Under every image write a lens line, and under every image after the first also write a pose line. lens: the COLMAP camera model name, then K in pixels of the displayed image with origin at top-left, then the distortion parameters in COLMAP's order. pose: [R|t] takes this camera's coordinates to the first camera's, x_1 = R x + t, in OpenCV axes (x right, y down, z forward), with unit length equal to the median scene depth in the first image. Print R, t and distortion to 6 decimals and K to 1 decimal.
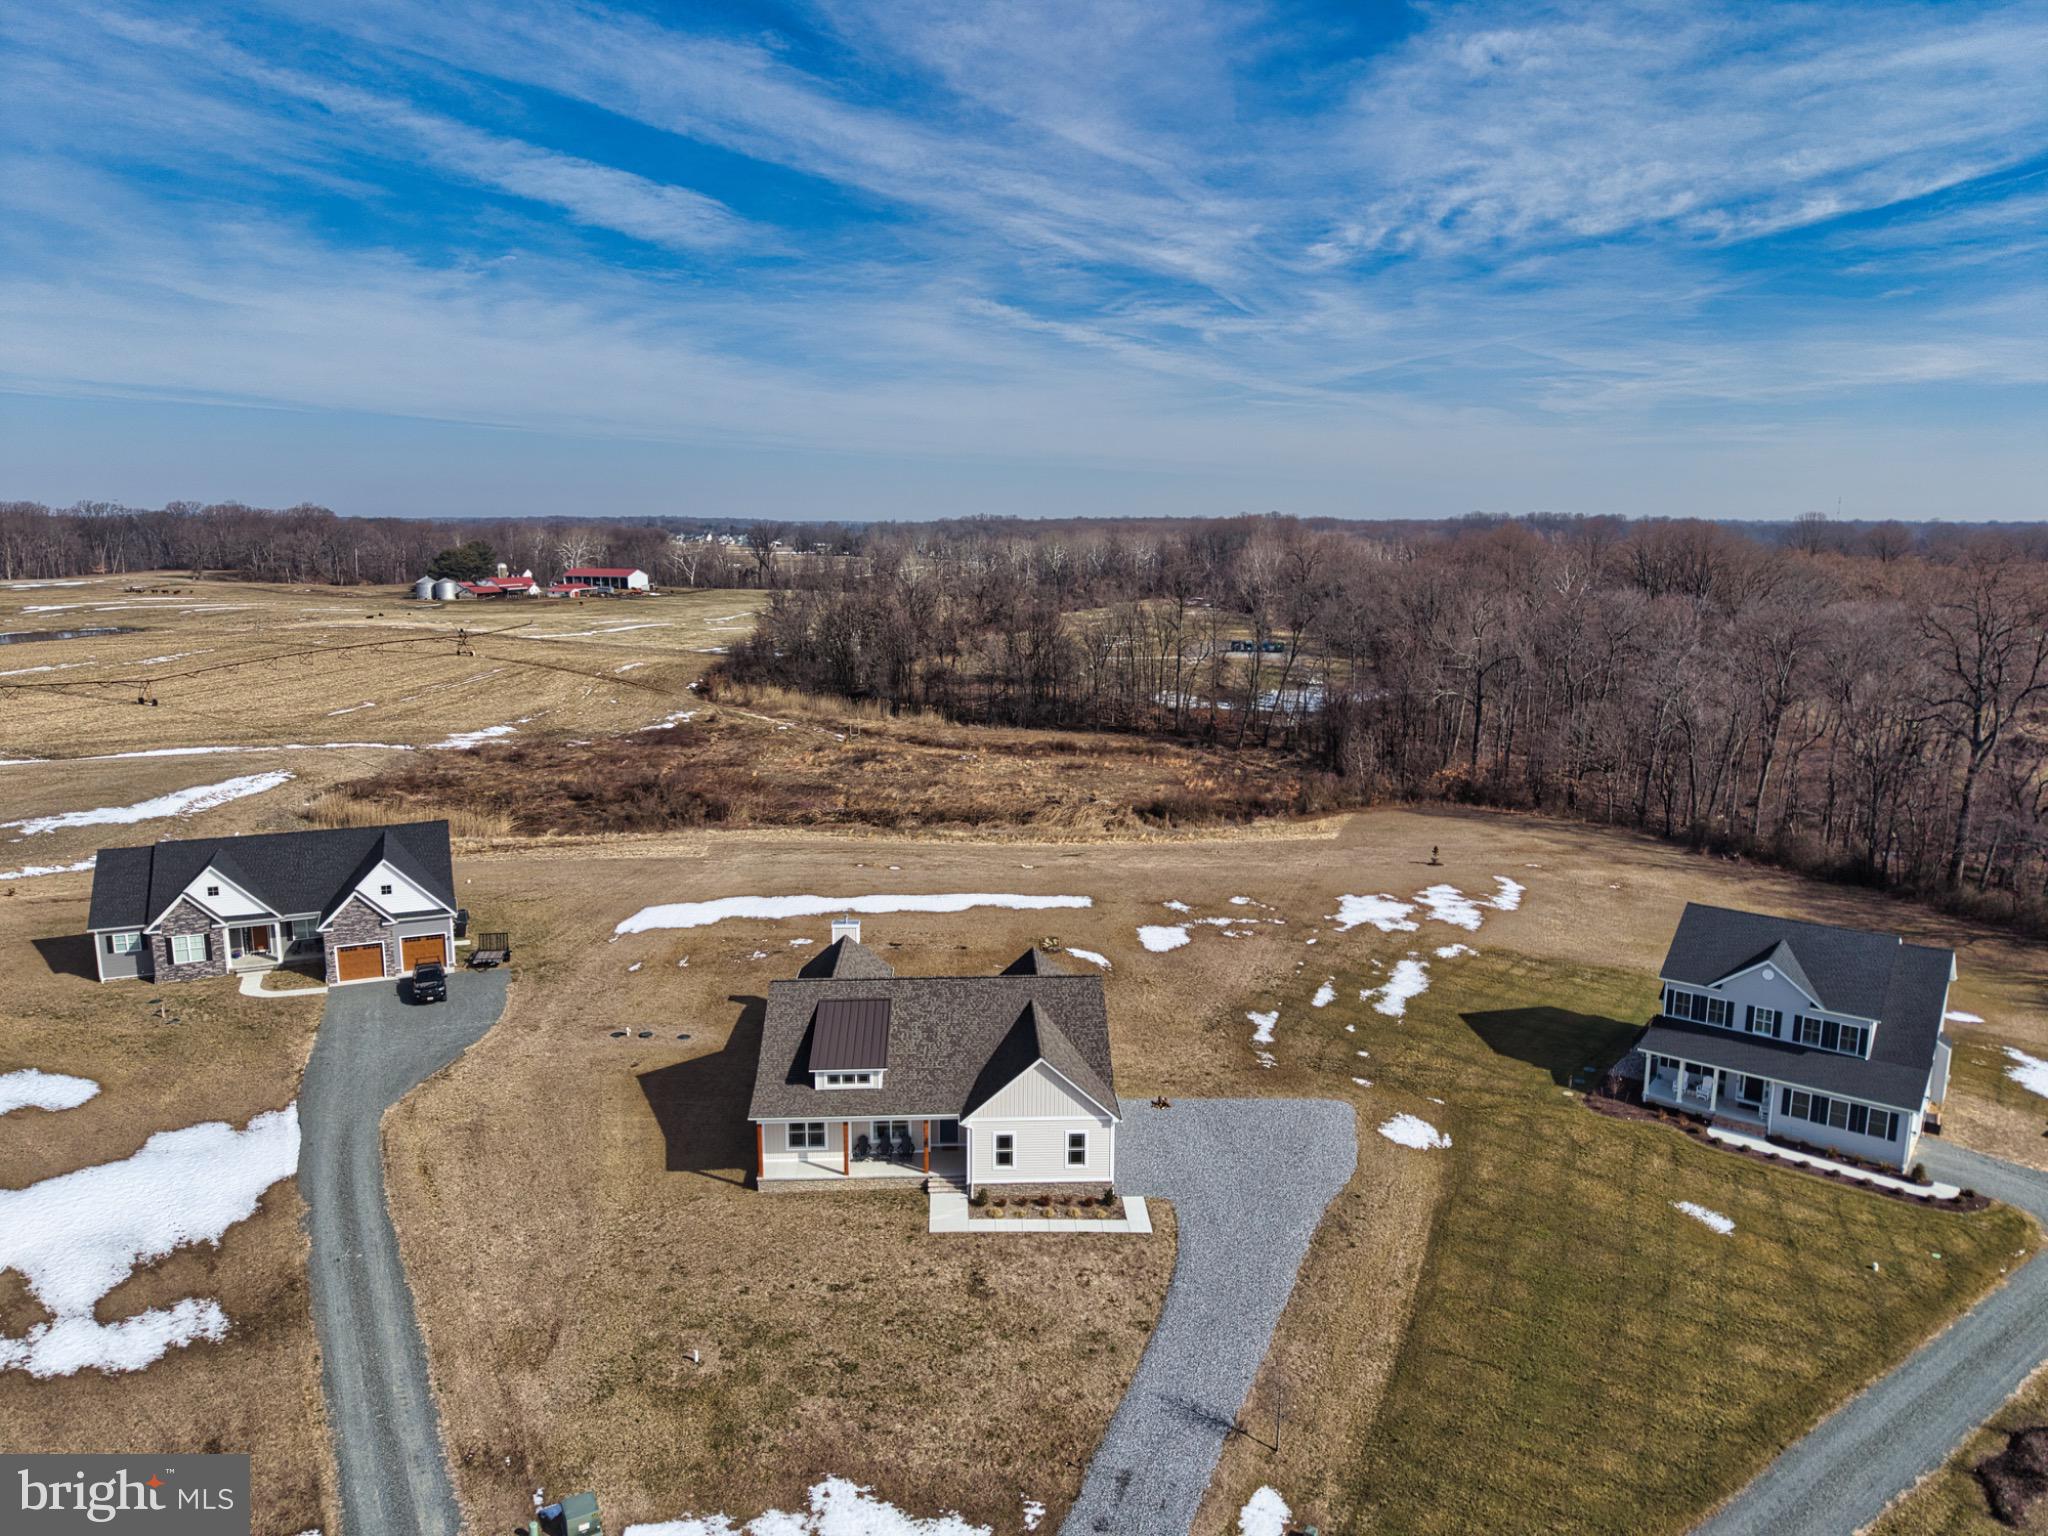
lens RADIAL K [[1371.4, 0, 1033.8], [0, 1371.4, 761.3], [0, 0, 1]] dist [0.068579, -0.123076]
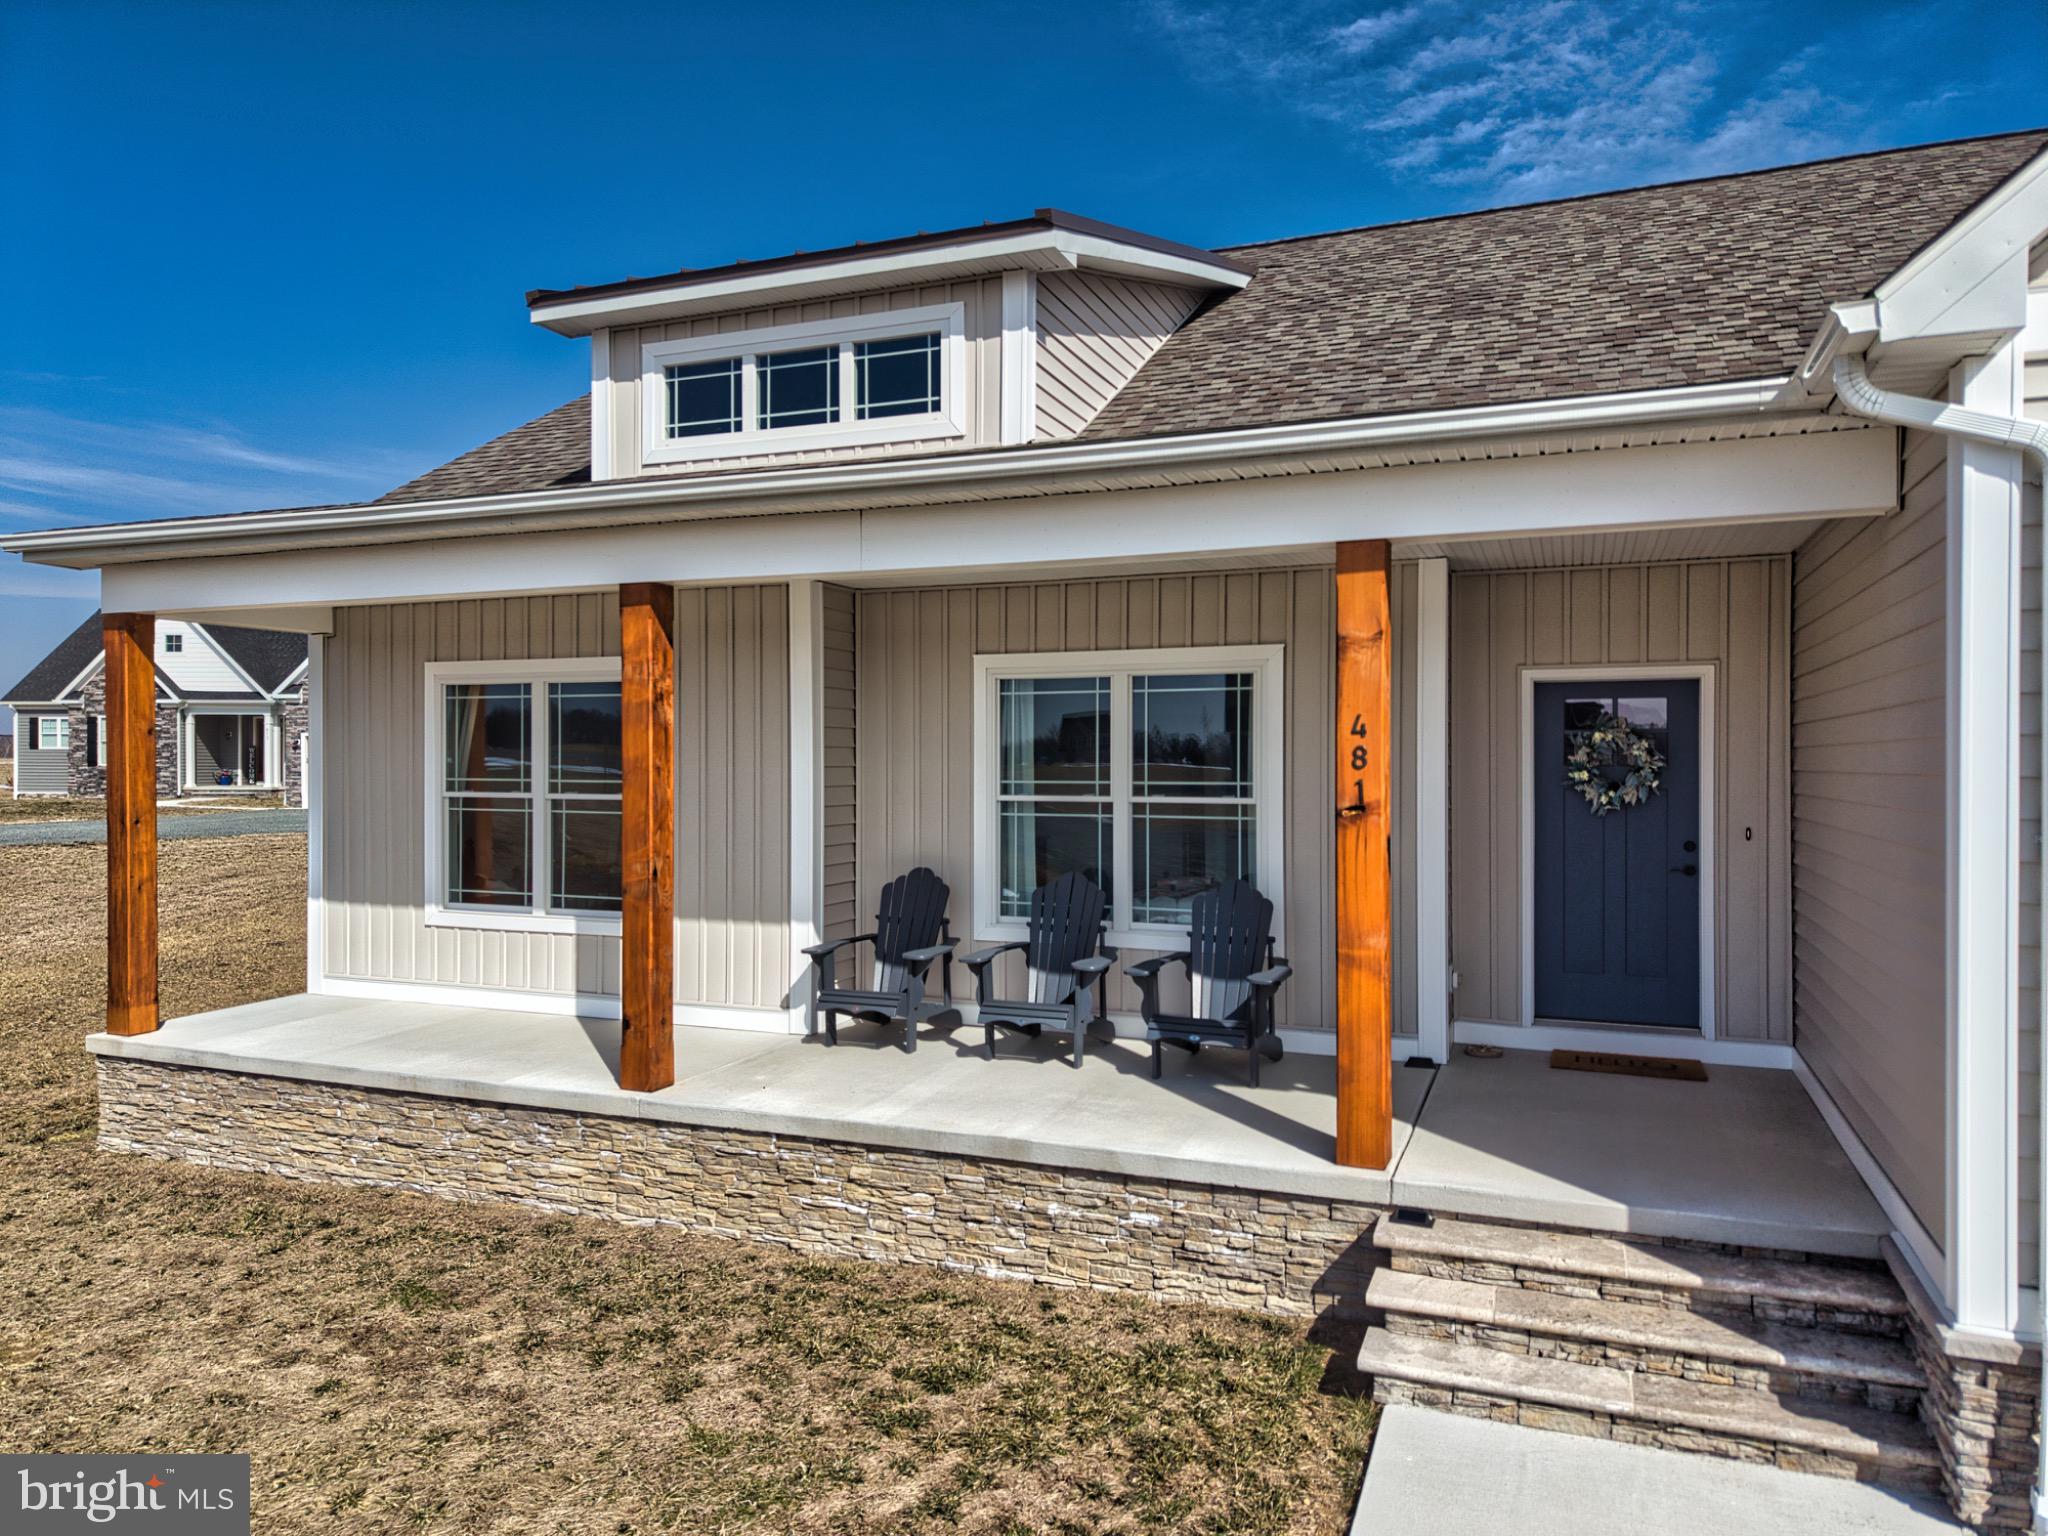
lens RADIAL K [[1361.7, 0, 1024.0], [0, 1361.7, 768.0], [0, 0, 1]] dist [0.035652, -0.038138]
pose [[0.905062, -0.004228, -0.425258, -0.051491], [-0.070052, 0.984809, -0.158880, 0.249340], [0.419470, 0.173587, 0.891018, 0.783361]]
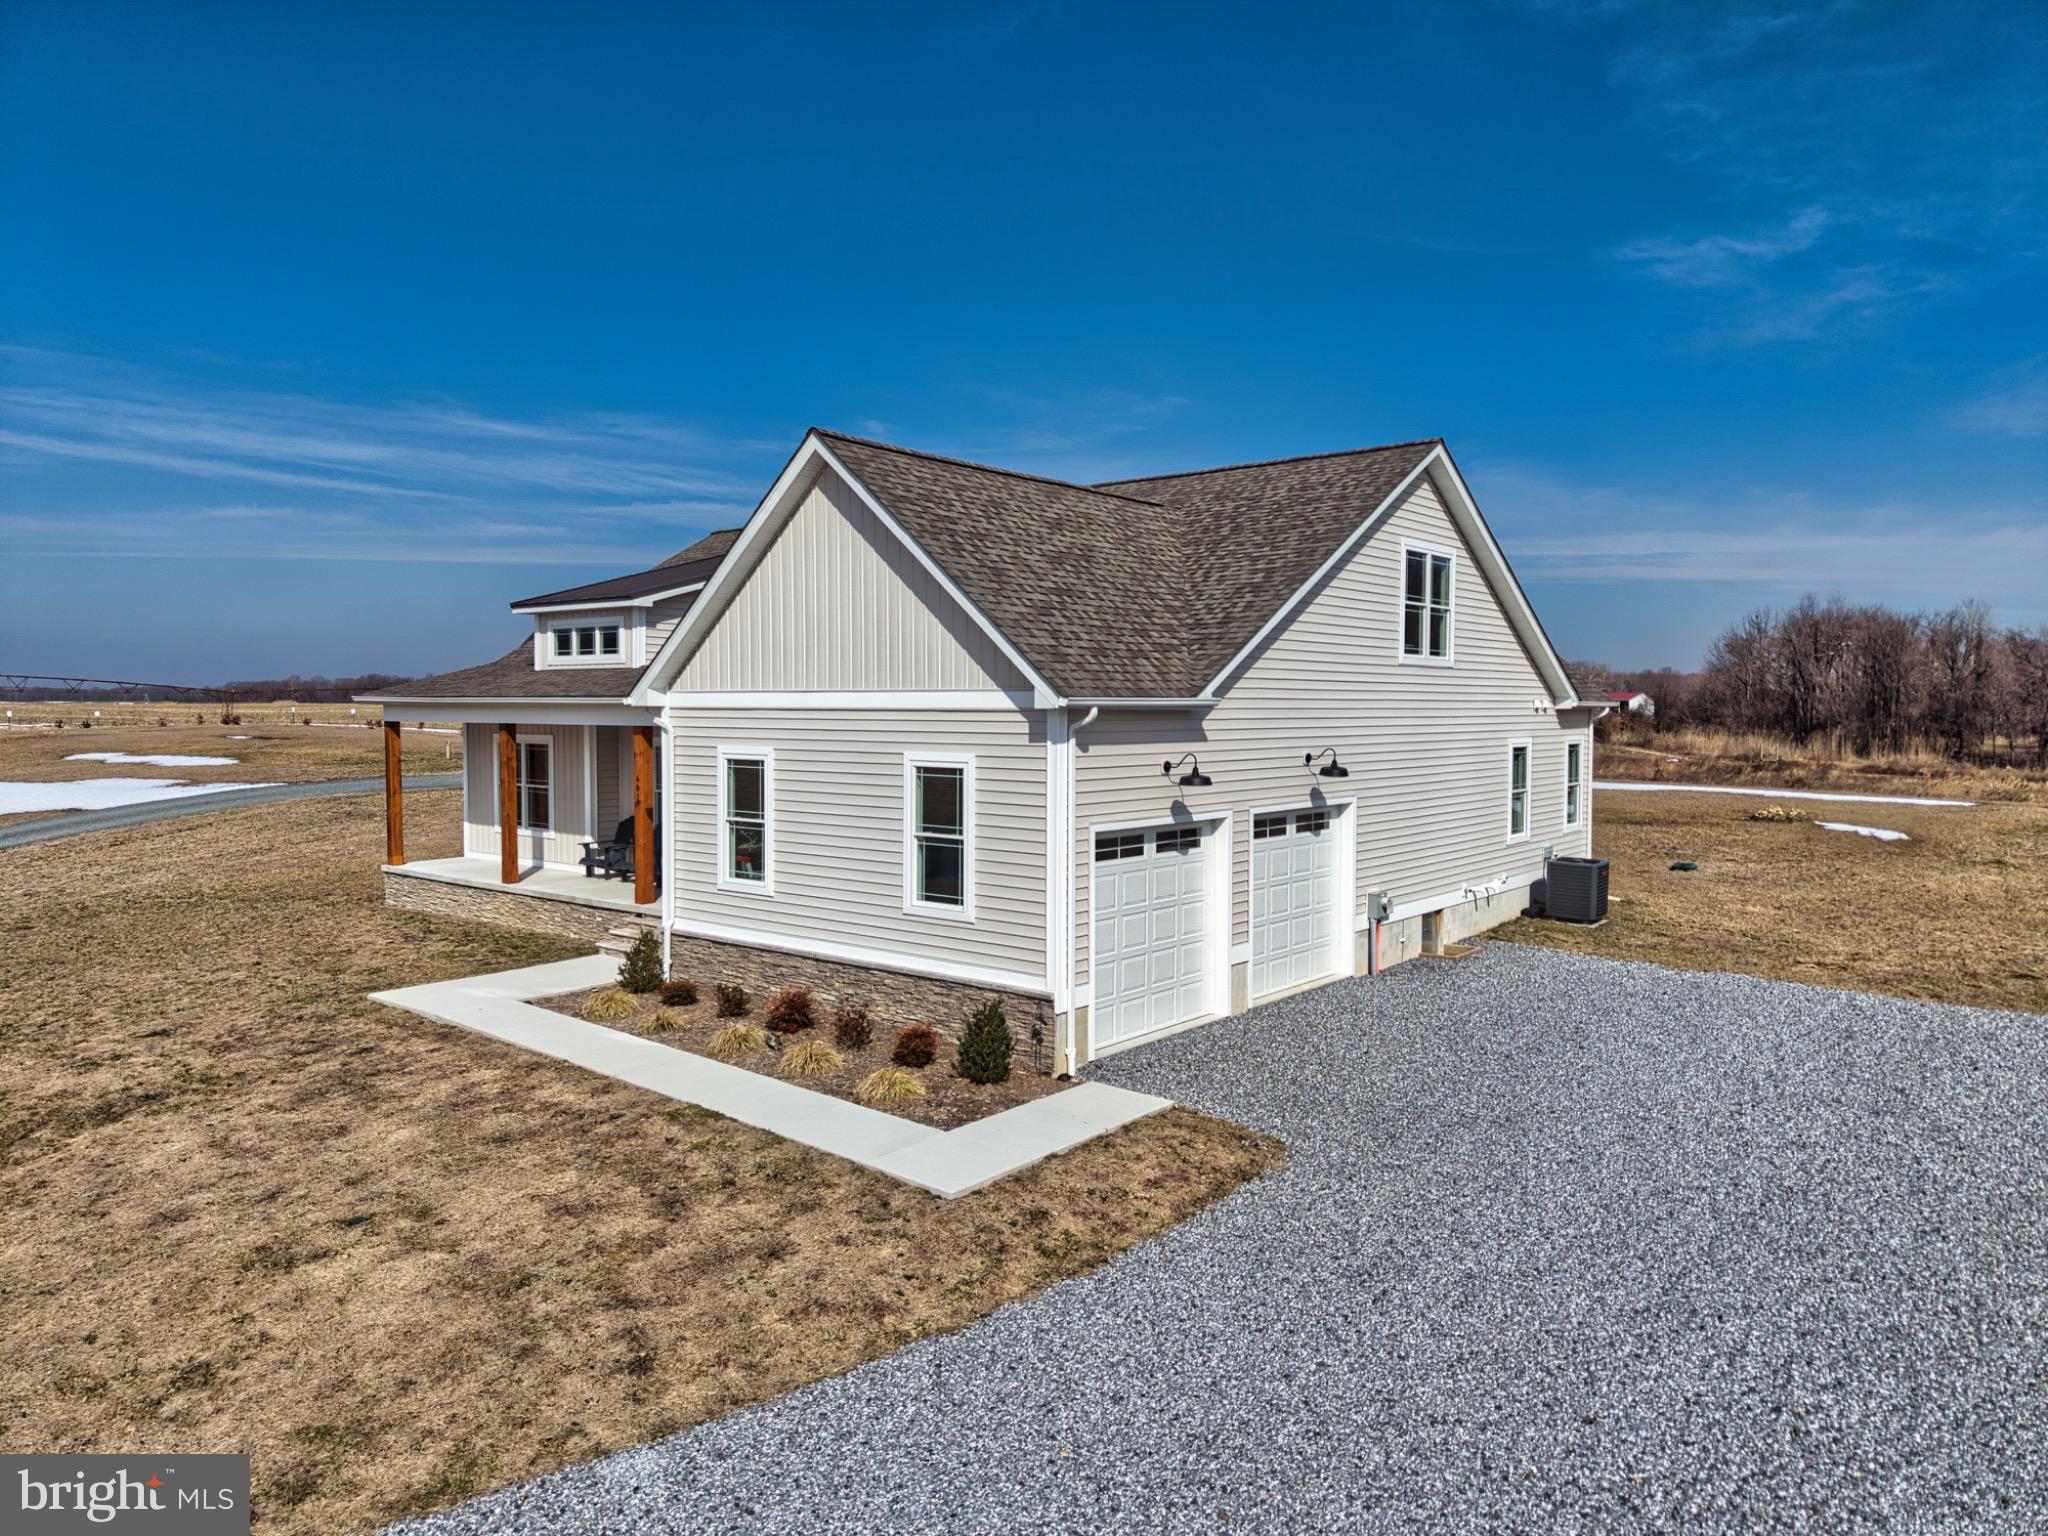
lens RADIAL K [[1377.4, 0, 1031.0], [0, 1377.4, 757.5], [0, 0, 1]] dist [0.012577, -0.002512]
pose [[0.736801, 0.020649, -0.675794, 0.174507], [-0.117035, 0.988340, -0.097401, 0.246845], [0.665903, 0.150857, 0.730627, 0.711197]]
